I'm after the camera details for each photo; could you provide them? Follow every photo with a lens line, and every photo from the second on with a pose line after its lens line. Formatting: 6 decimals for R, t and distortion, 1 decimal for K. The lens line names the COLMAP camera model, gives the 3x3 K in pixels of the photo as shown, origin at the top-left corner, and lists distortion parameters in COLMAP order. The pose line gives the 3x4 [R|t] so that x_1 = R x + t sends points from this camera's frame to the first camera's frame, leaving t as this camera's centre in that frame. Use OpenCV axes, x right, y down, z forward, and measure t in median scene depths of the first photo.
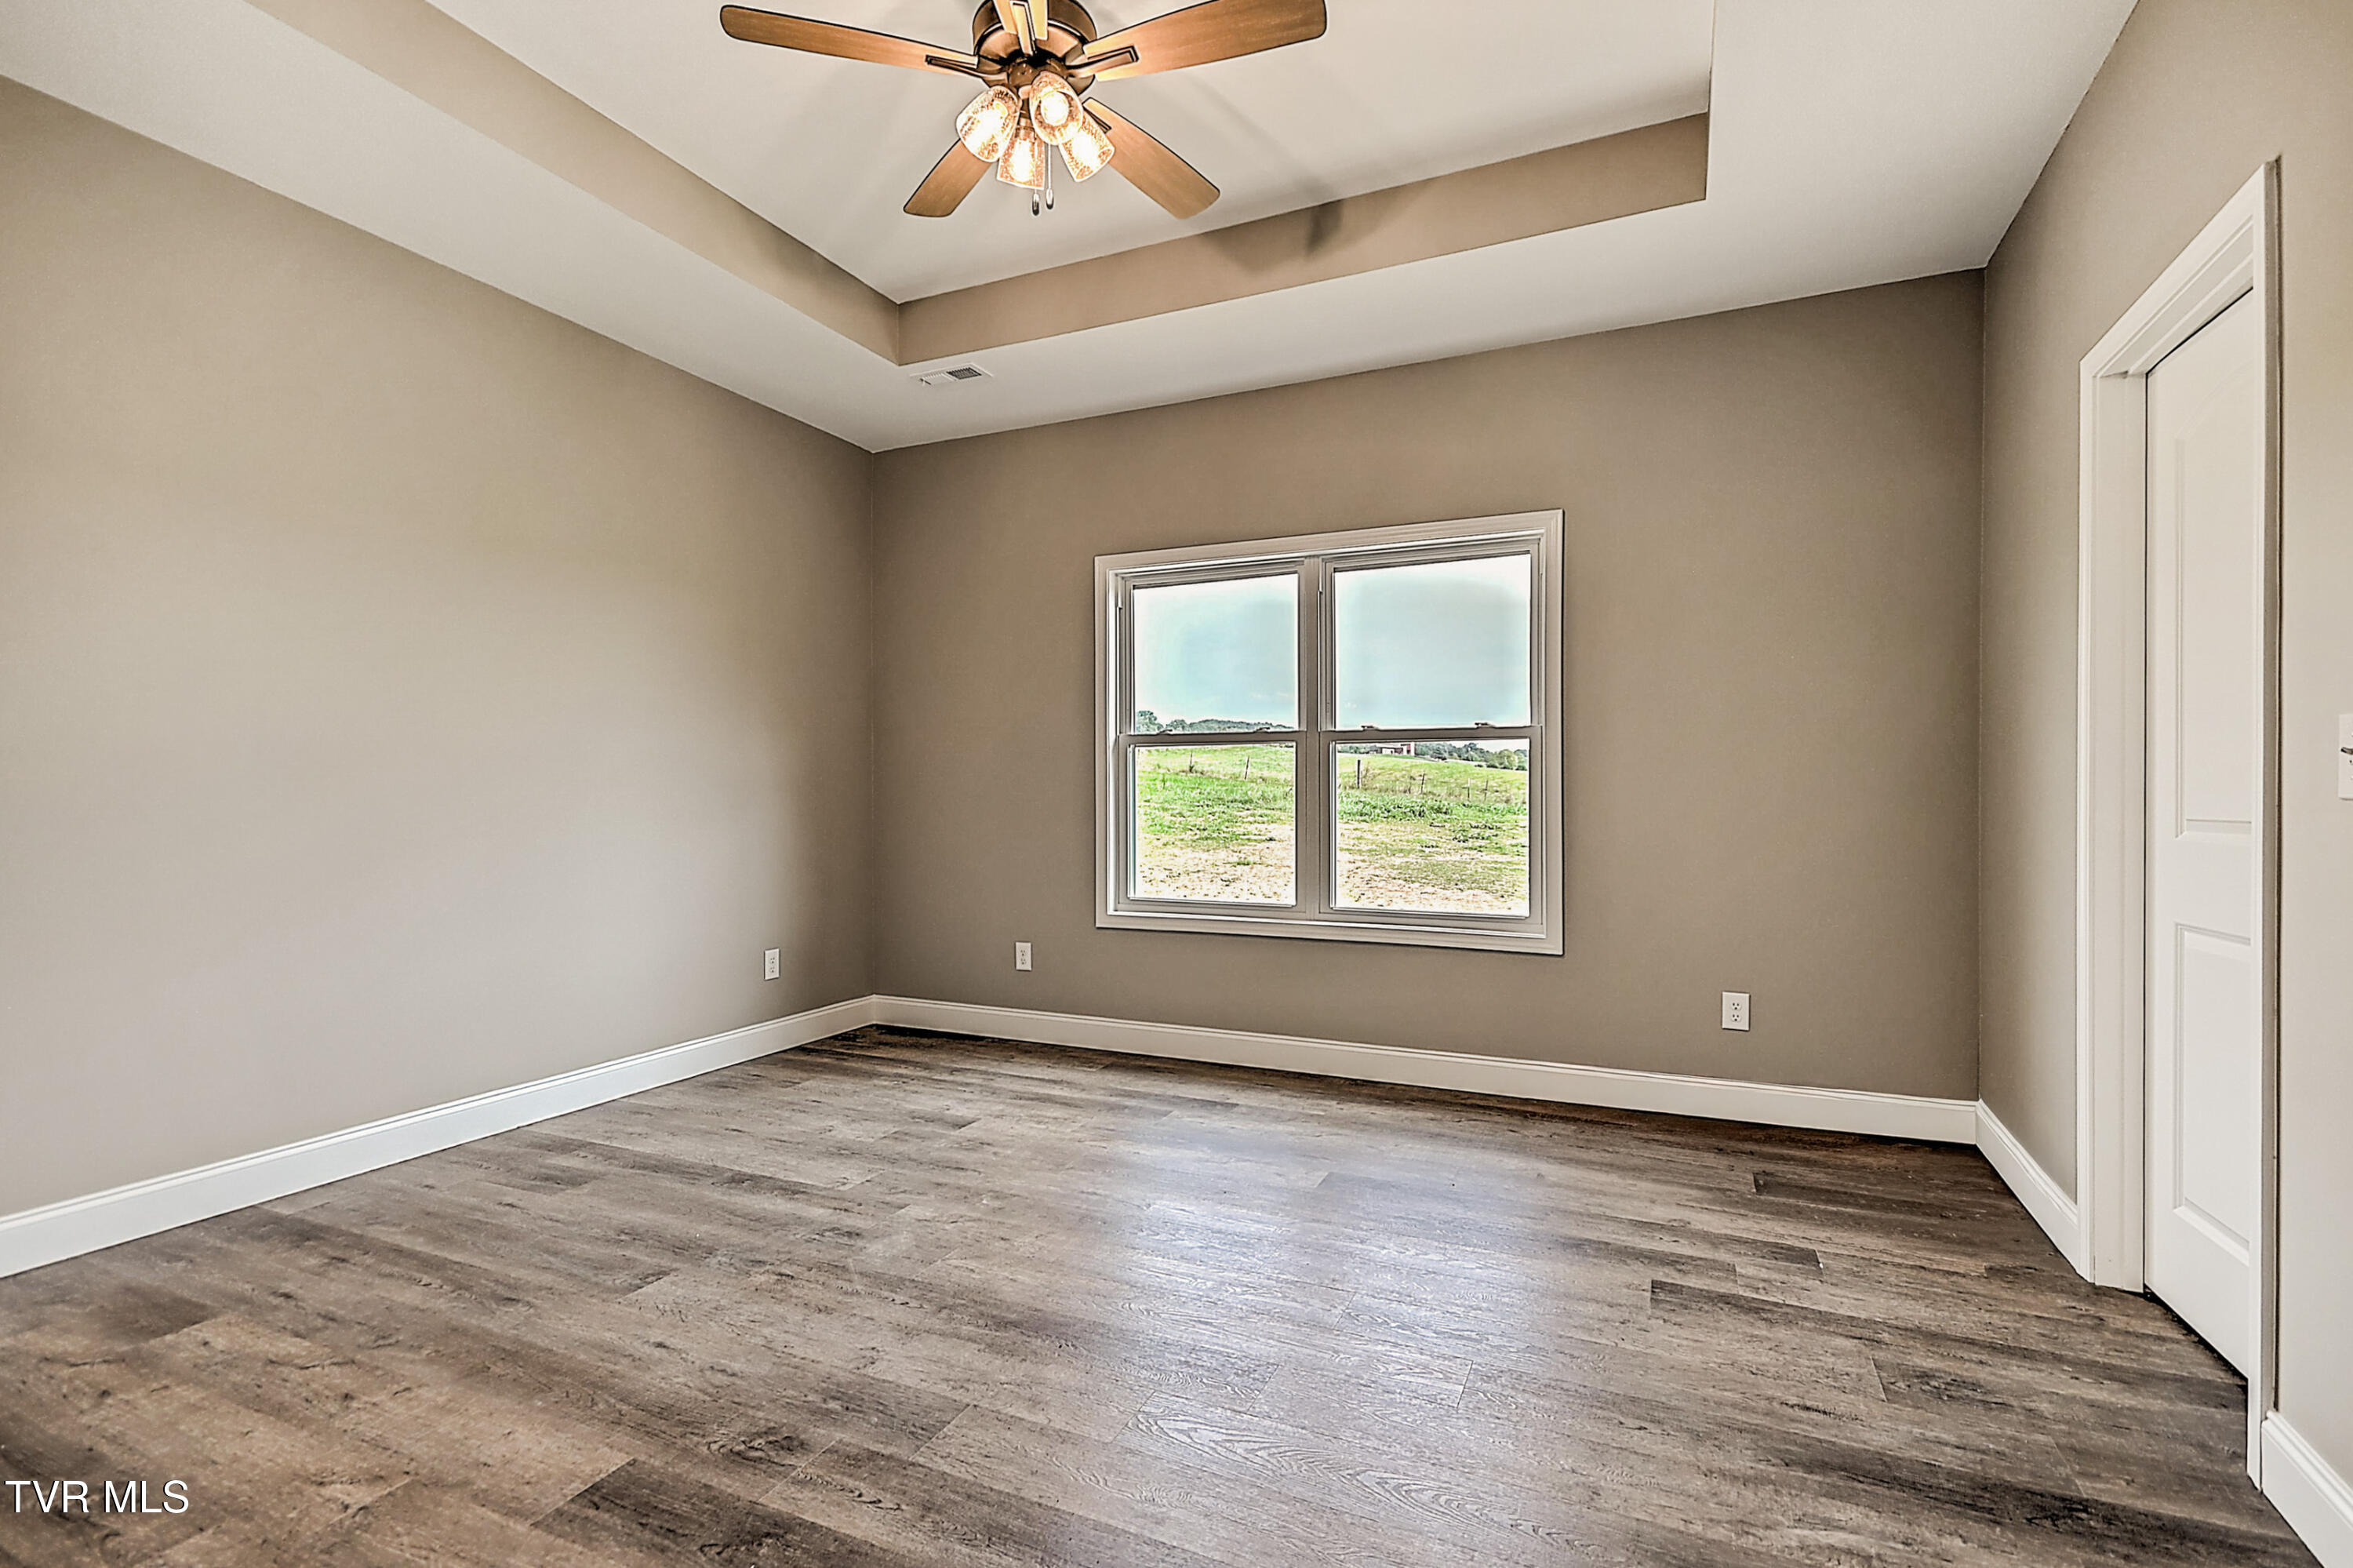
lens RADIAL K [[1077.7, 0, 1176.5], [0, 1077.7, 784.0], [0, 0, 1]] dist [0.002170, 0.000222]
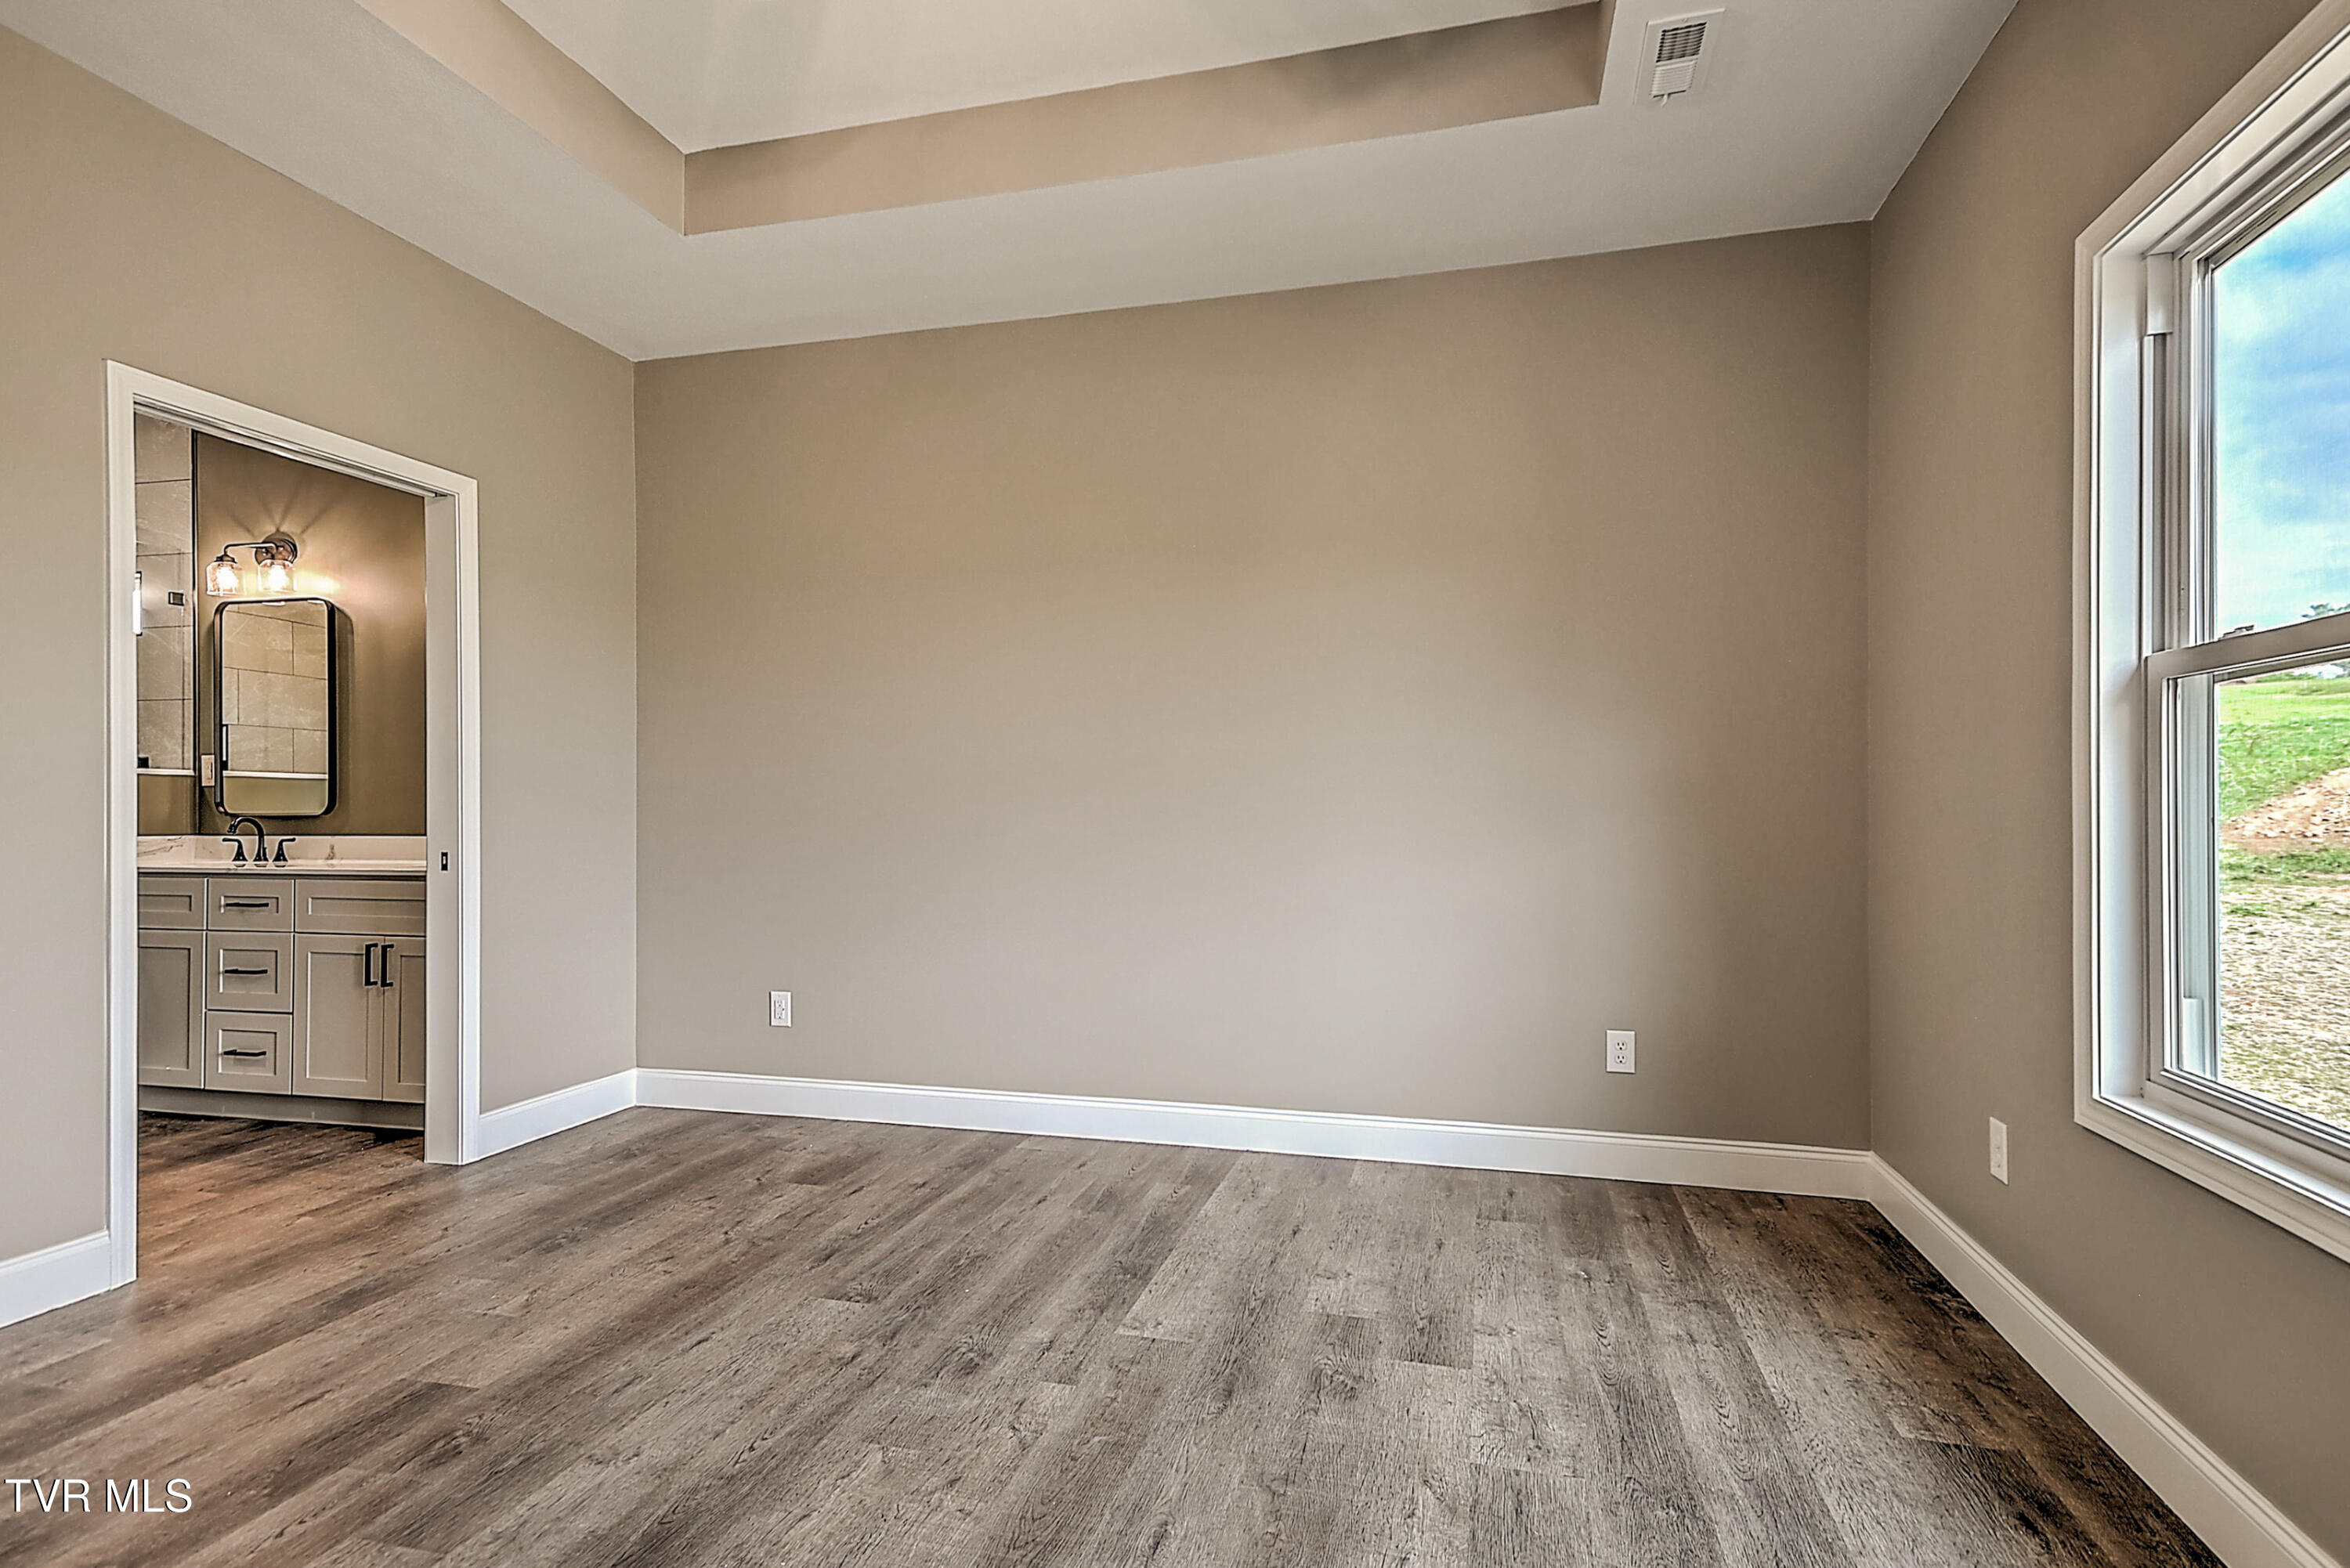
lens RADIAL K [[1187.7, 0, 1182.5], [0, 1187.7, 807.1], [0, 0, 1]] dist [0.022513, 0.000892]
pose [[0.168113, -0.003154, -0.985763, 0.534927], [0.004844, 0.999985, -0.002373, 0.014100], [0.985756, -0.004376, 0.168126, 0.938113]]
